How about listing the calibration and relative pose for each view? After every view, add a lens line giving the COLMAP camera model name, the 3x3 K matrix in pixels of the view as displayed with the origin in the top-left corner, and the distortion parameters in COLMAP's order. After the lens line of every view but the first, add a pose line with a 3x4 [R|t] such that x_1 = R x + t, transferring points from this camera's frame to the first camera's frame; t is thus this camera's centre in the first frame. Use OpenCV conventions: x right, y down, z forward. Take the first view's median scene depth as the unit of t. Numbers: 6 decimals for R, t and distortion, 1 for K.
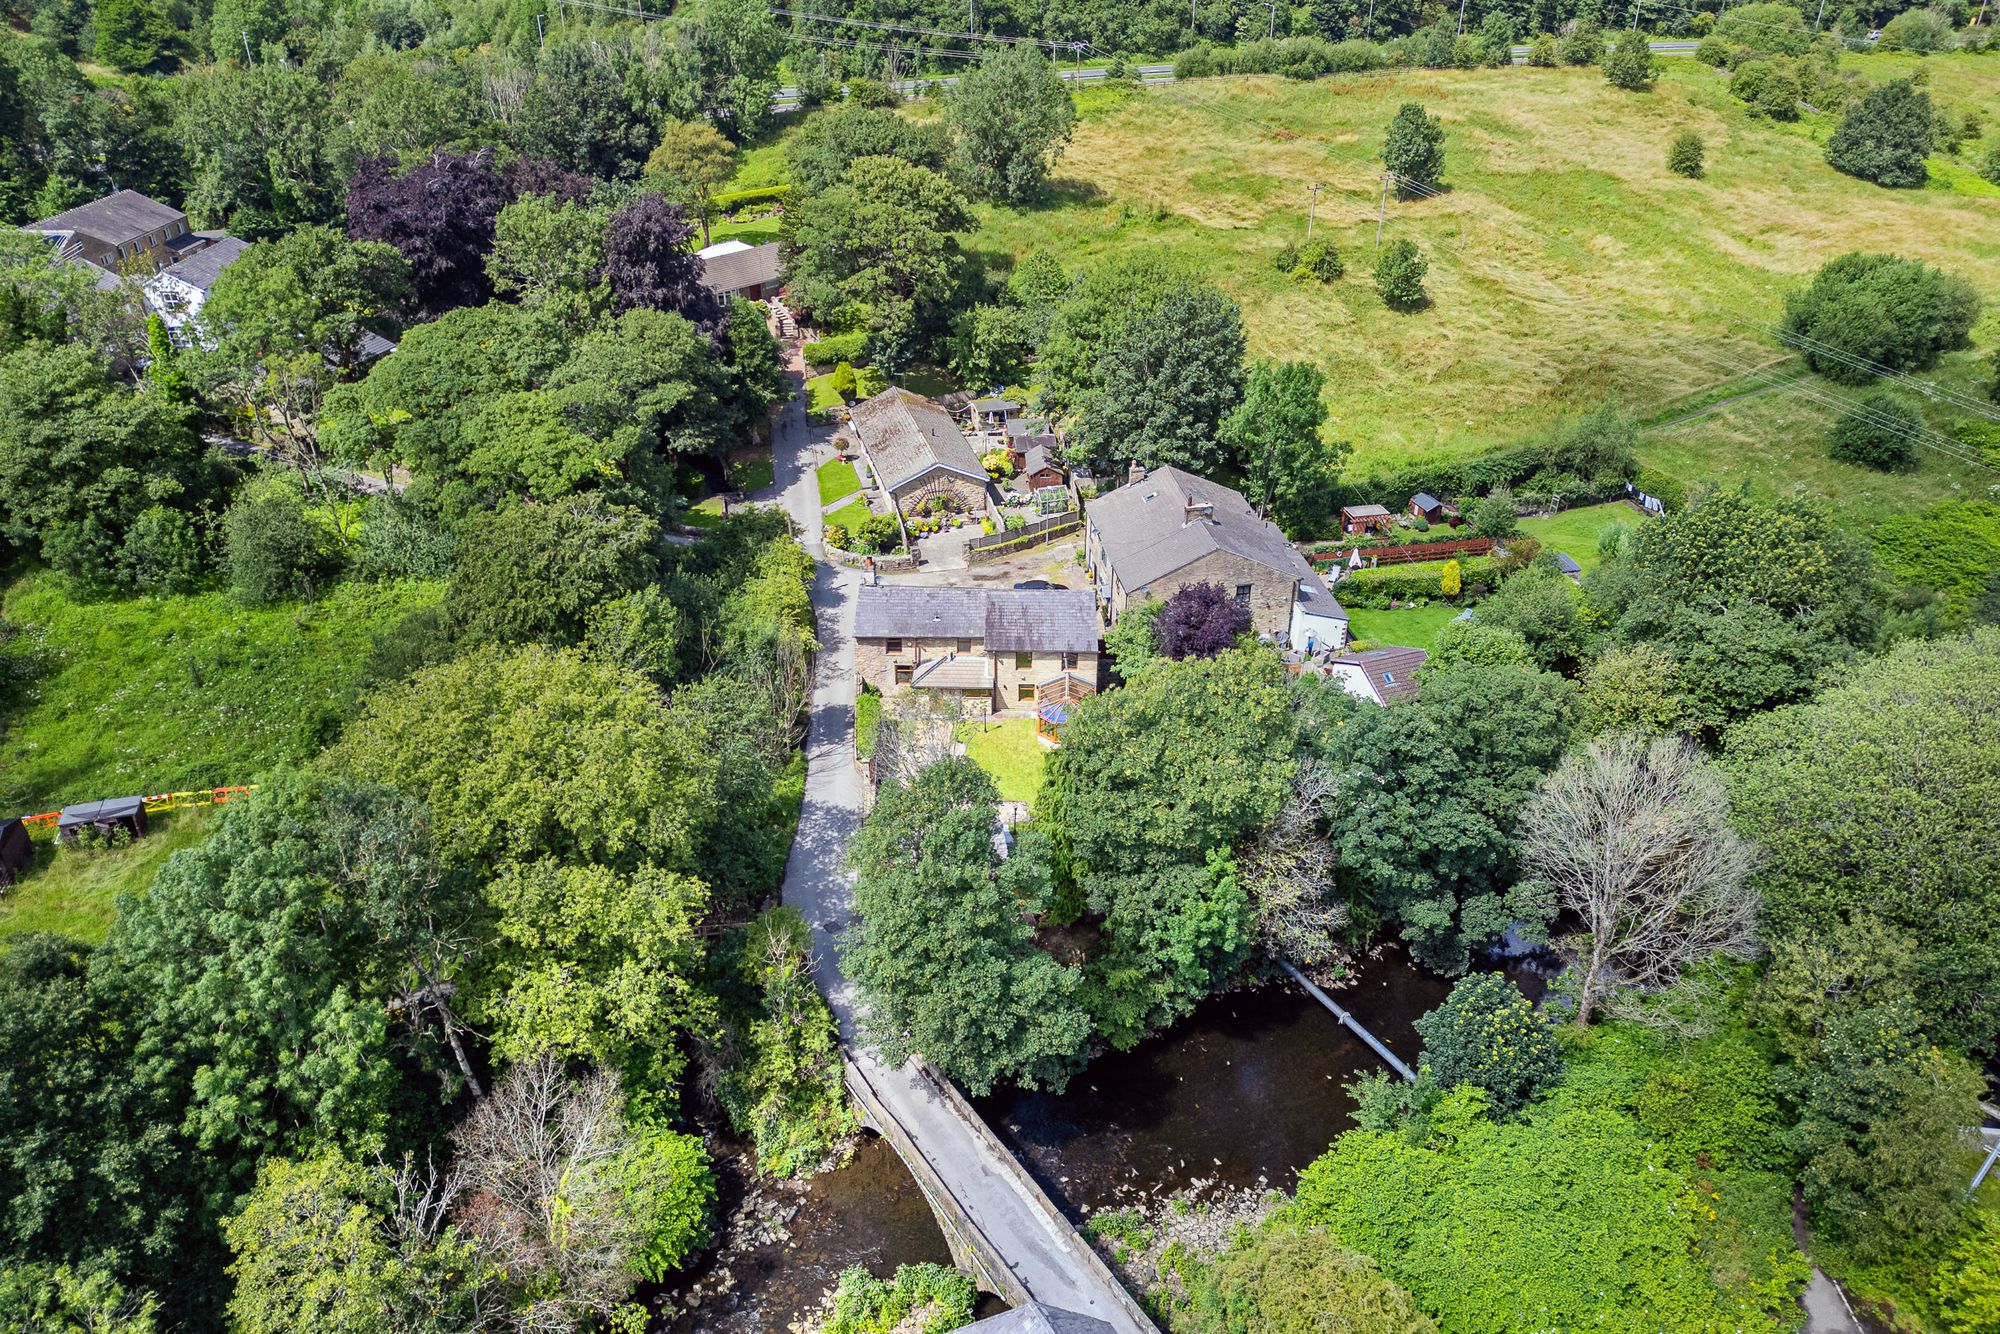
lens RADIAL K [[1390.7, 0, 1010.4], [0, 1390.7, 675.8], [0, 0, 1]] dist [0.072687, -0.058611]
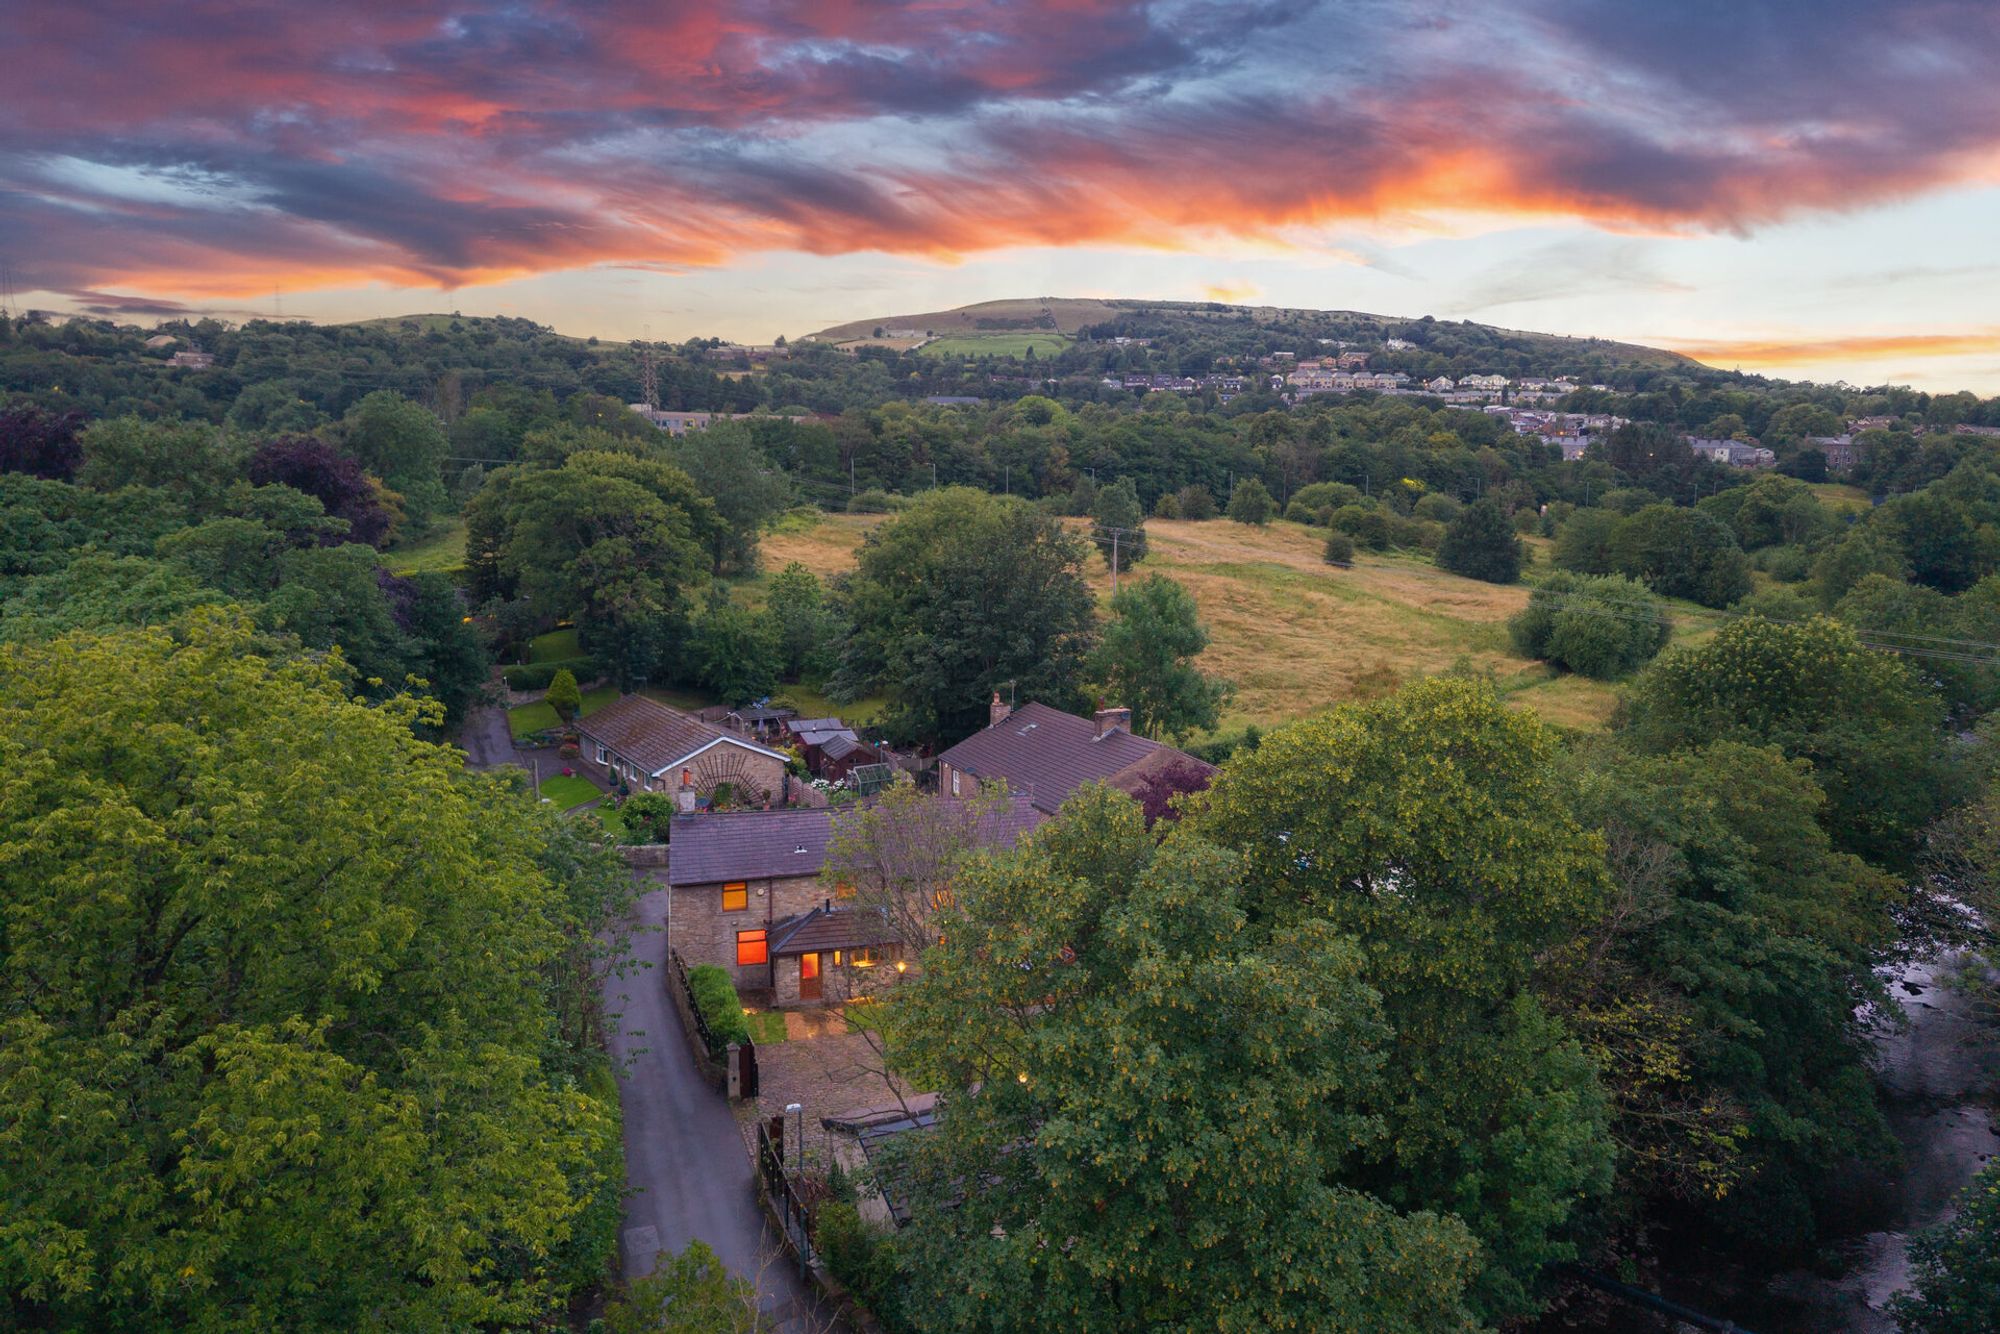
lens RADIAL K [[1339.3, 0, 1000.1], [0, 1339.3, 658.8], [0, 0, 1]] dist [0.027488, -0.022137]
pose [[0.960798, -0.033088, 0.275269, -0.133052], [0.138403, 0.917535, -0.372792, 0.123454], [-0.240234, 0.396275, 0.886145, 0.390636]]
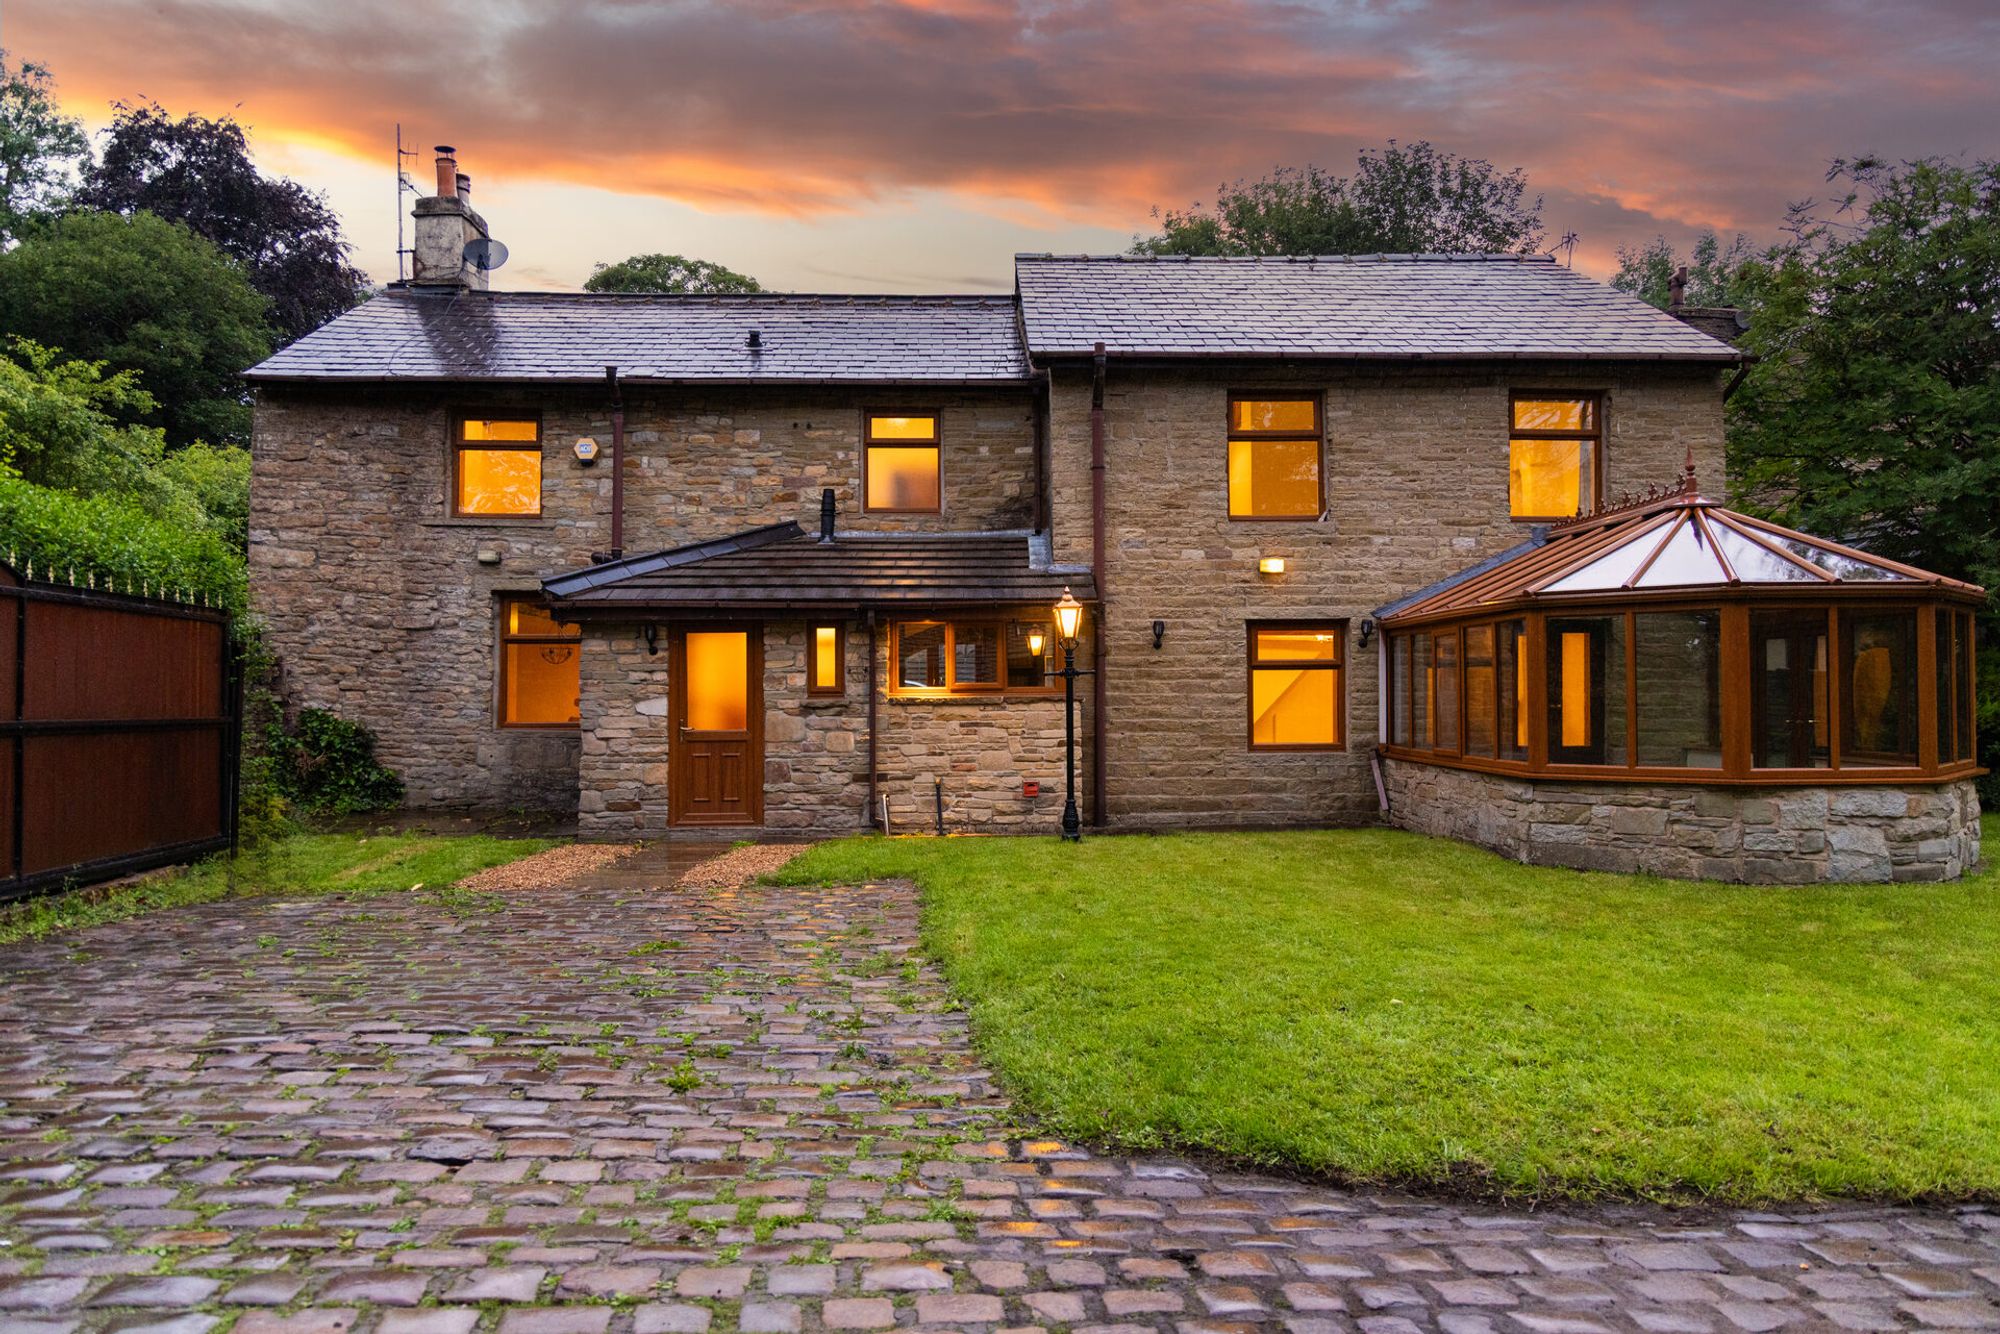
lens RADIAL K [[1339.3, 0, 992.8], [0, 1339.3, 661.9], [0, 0, 1]] dist [0.027488, -0.022137]
pose [[0.998443, -0.000592, 0.055778, -0.031507], [0.030174, 0.846753, -0.531130, 0.090672], [-0.046916, 0.531986, 0.845452, 0.872347]]
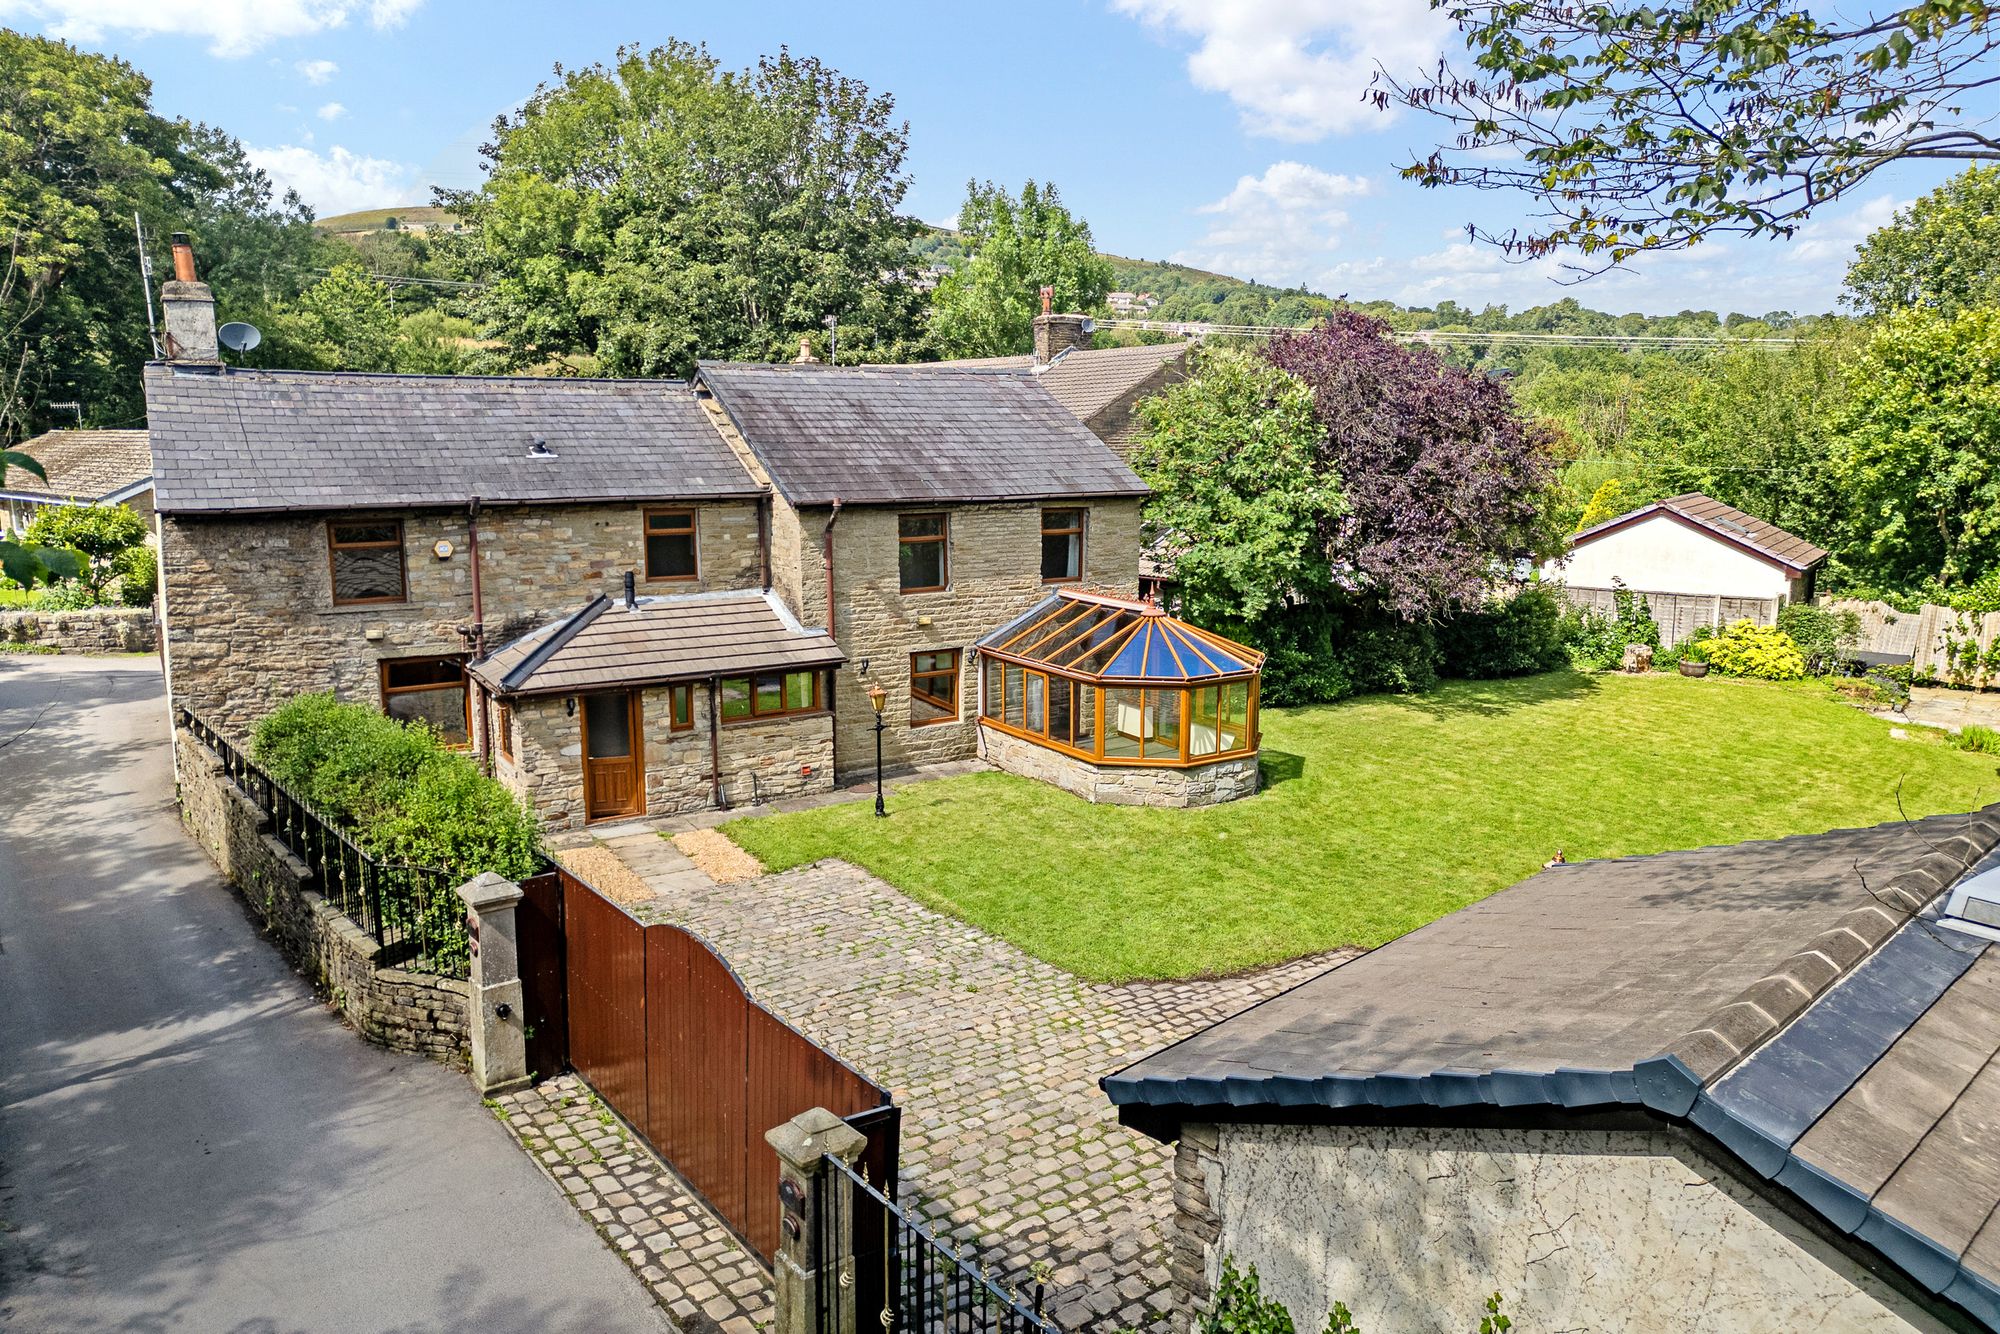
lens RADIAL K [[1390.7, 0, 994.3], [0, 1390.7, 673.3], [0, 0, 1]] dist [0.072687, -0.058611]
pose [[0.832651, -0.099498, 0.544786, -0.126616], [0.286318, 0.919395, -0.269694, 0.086694], [-0.474040, 0.380544, 0.794023, 0.779321]]
